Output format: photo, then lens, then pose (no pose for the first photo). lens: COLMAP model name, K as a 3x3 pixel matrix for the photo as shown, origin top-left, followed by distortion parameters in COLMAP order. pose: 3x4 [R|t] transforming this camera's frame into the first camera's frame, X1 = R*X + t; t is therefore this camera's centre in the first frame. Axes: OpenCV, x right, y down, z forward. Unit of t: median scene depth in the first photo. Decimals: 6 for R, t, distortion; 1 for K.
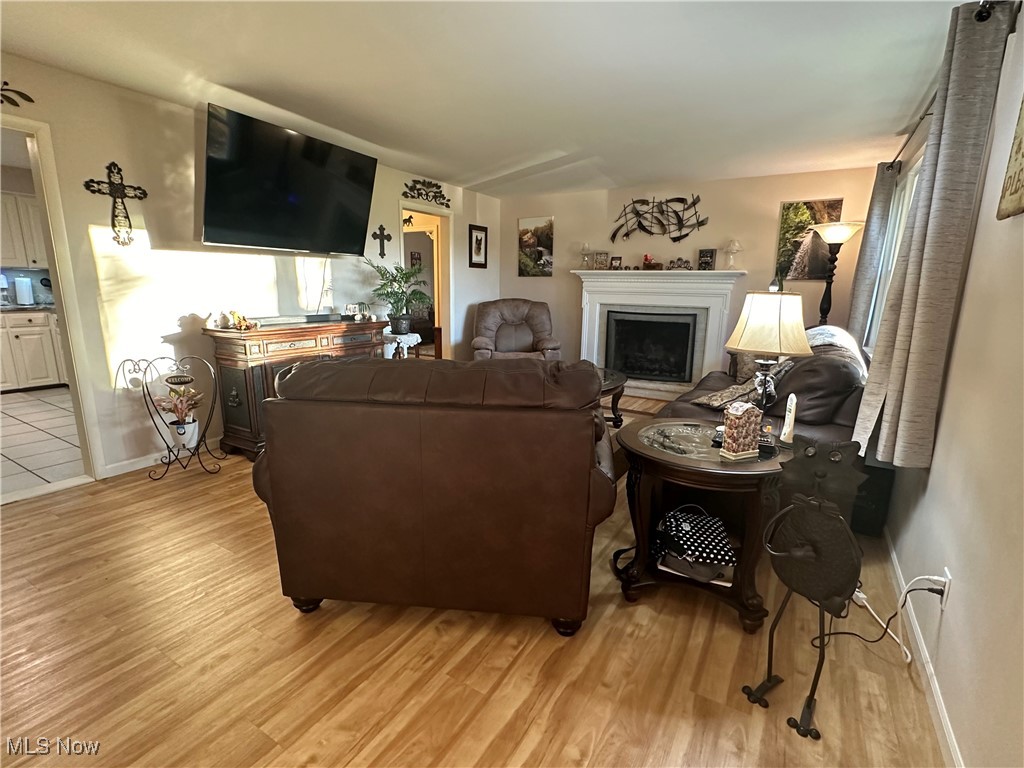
lens RADIAL K [[485.9, 0, 511.1], [0, 485.9, 387.8], [0, 0, 1]] dist [-0.000138, -0.001641]
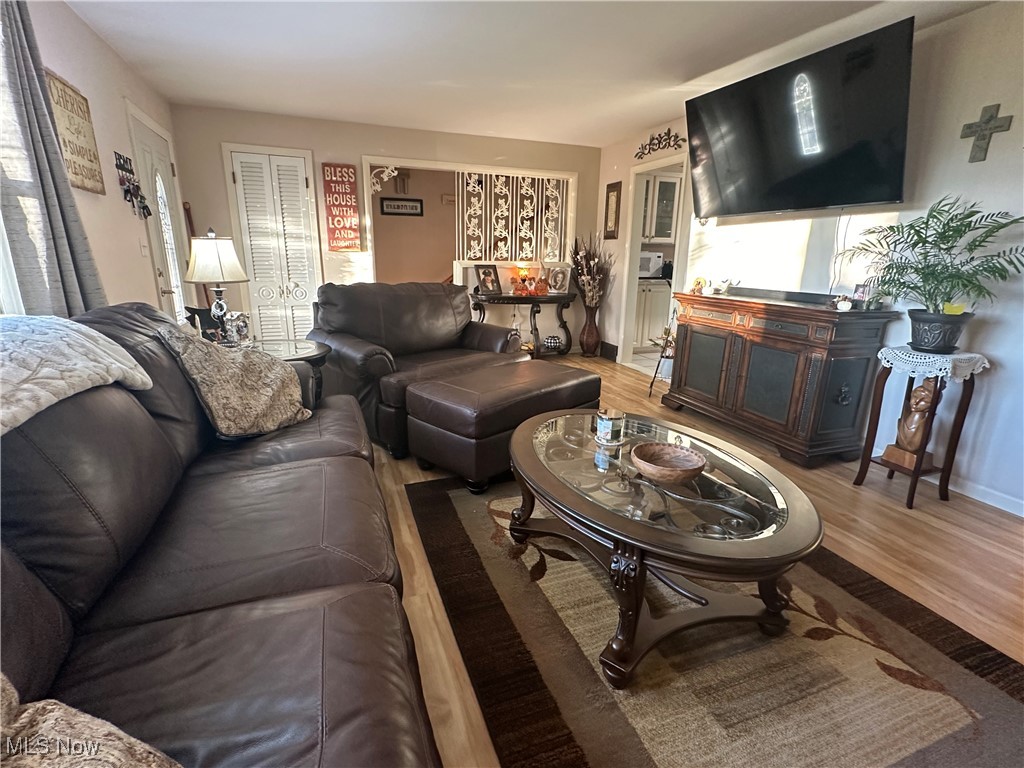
lens RADIAL K [[485.9, 0, 510.0], [0, 485.9, 386.5], [0, 0, 1]] dist [-0.000138, -0.001641]
pose [[-0.626324, 0.174023, -0.759891, 0.515360], [-0.191986, 0.910310, 0.366710, -0.214337], [0.755552, 0.375568, -0.536740, 1.154180]]
